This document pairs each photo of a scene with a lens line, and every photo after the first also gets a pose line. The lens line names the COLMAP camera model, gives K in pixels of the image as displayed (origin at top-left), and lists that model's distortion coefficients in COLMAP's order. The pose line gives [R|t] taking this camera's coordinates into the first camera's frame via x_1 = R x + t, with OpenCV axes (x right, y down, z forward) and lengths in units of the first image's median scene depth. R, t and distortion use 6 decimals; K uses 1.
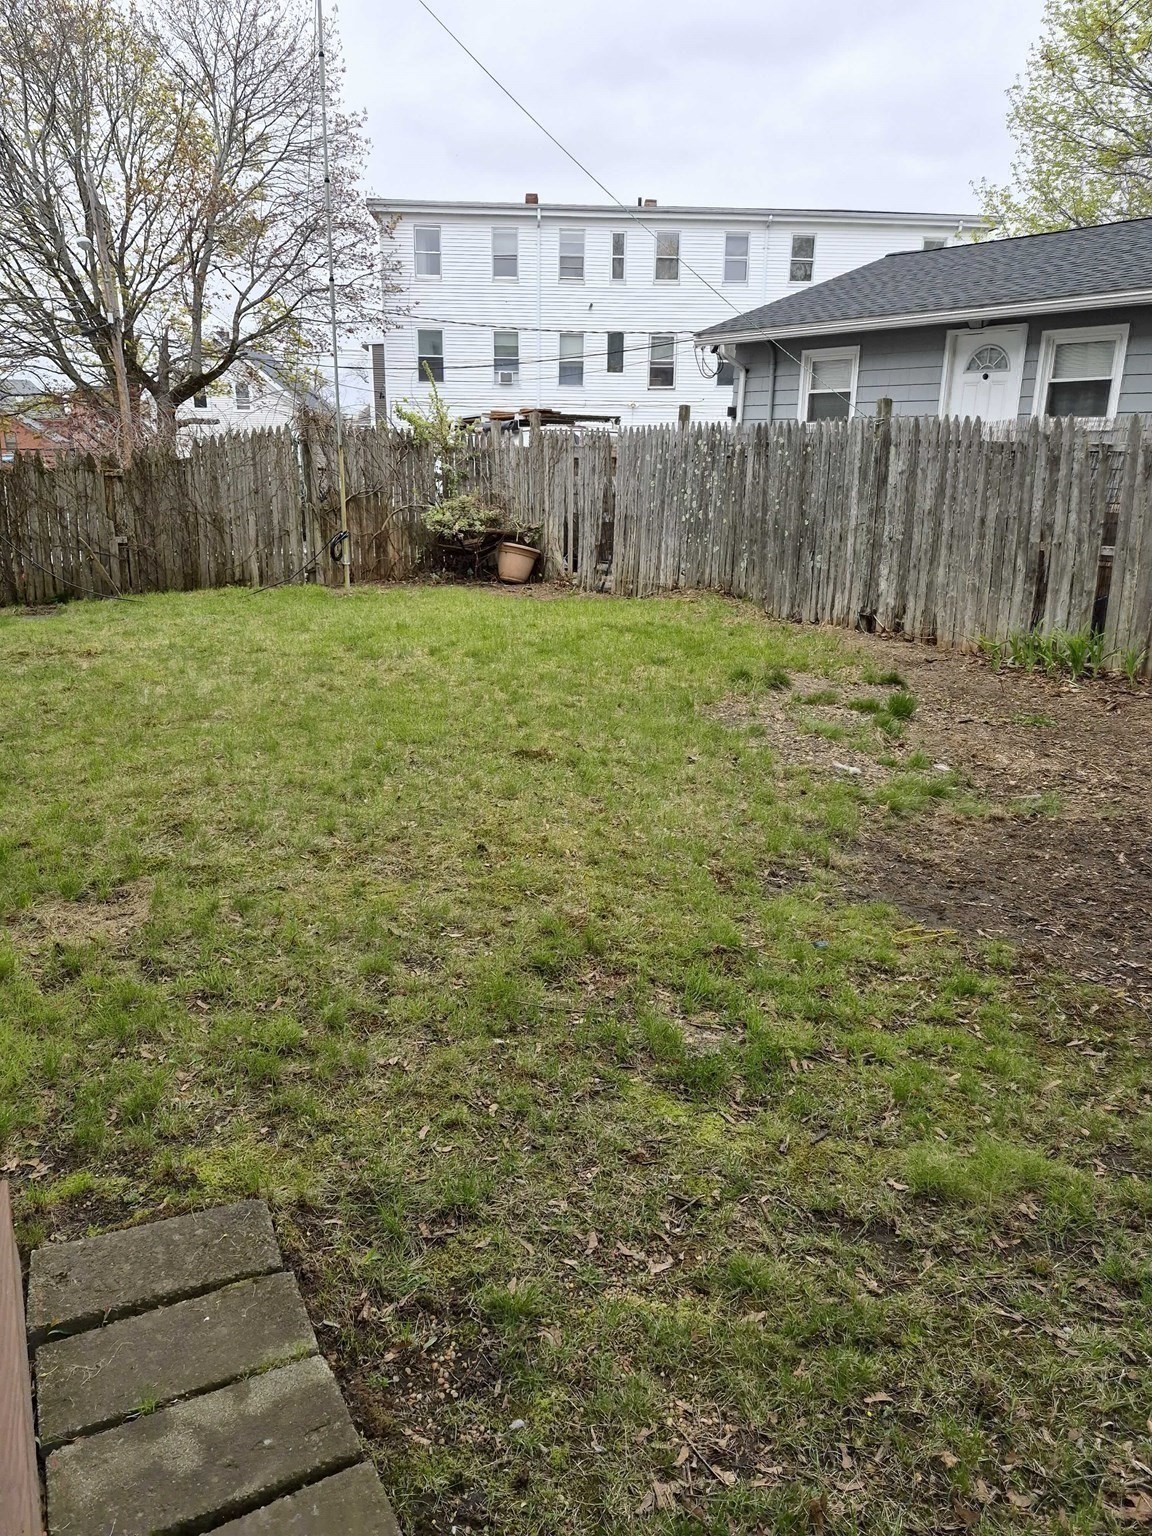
lens RADIAL K [[1051.8, 0, 575.7], [0, 1051.8, 767.9], [0, 0, 1]] dist [0.072175, -0.067654]
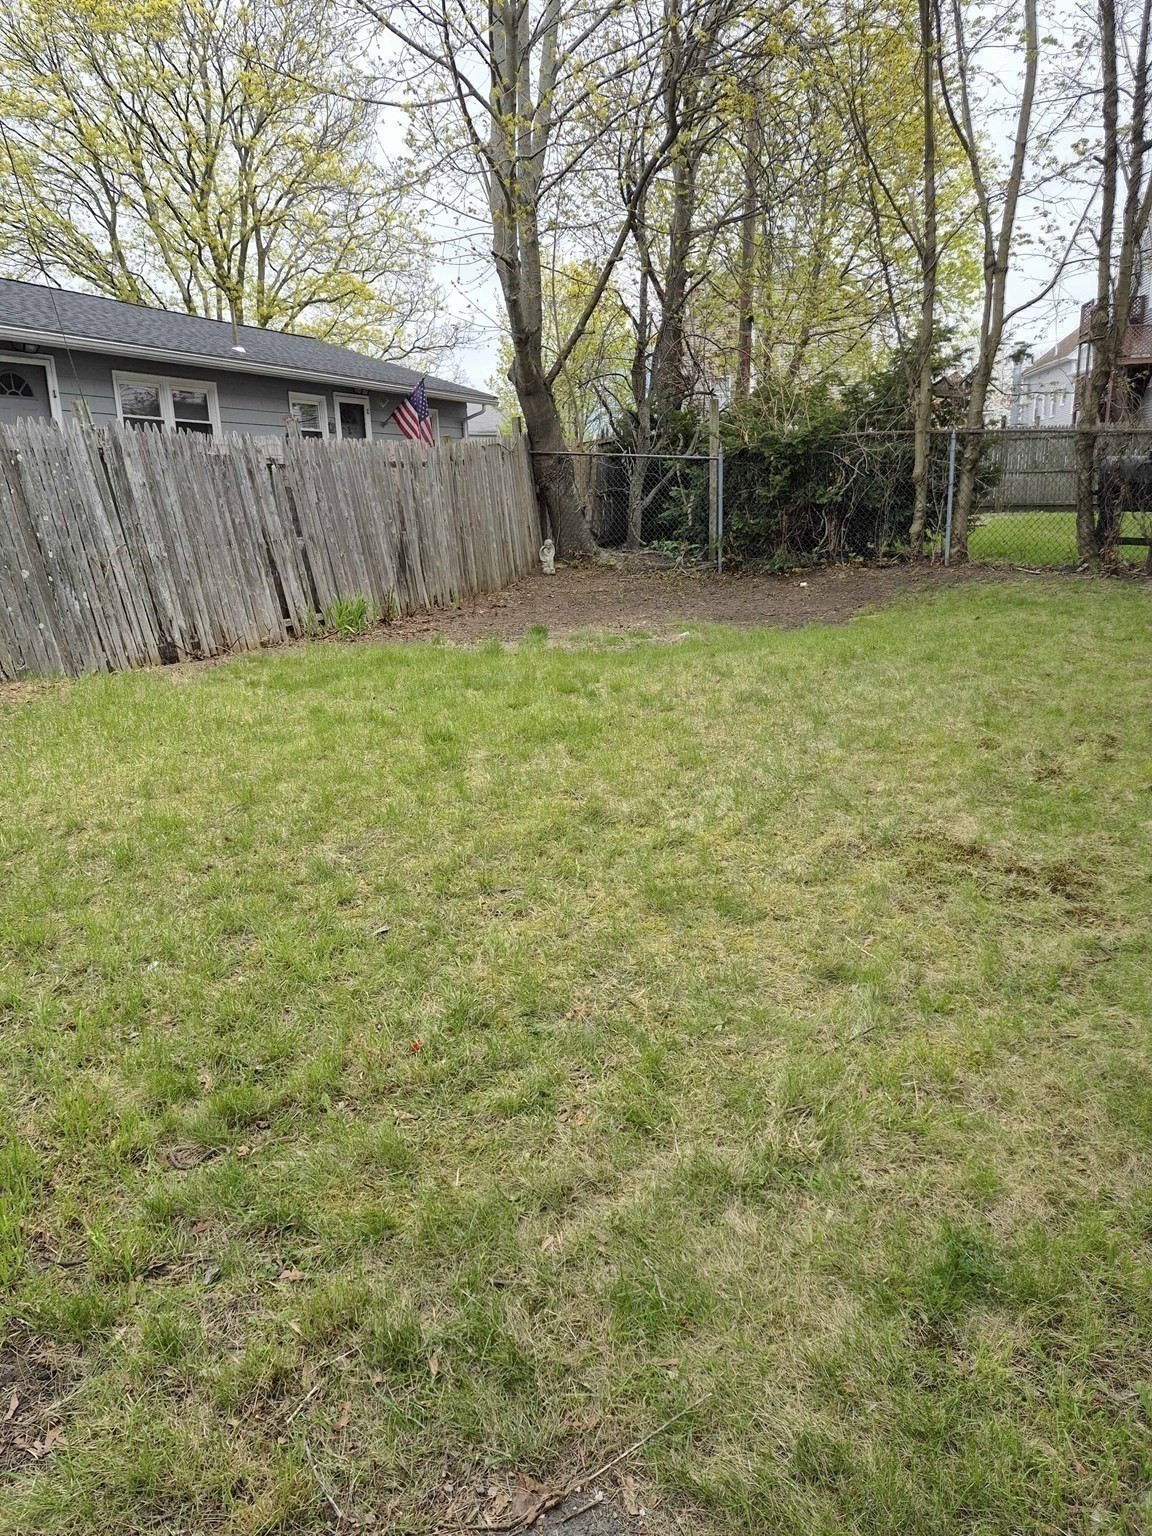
lens RADIAL K [[1051.8, 0, 575.7], [0, 1051.8, 768.1], [0, 0, 1]] dist [0.072175, -0.067654]
pose [[-0.464991, -0.225104, 0.856219, -0.684373], [0.275186, 0.882477, 0.381454, -0.303627], [-0.841460, 0.412992, -0.348399, 1.081002]]
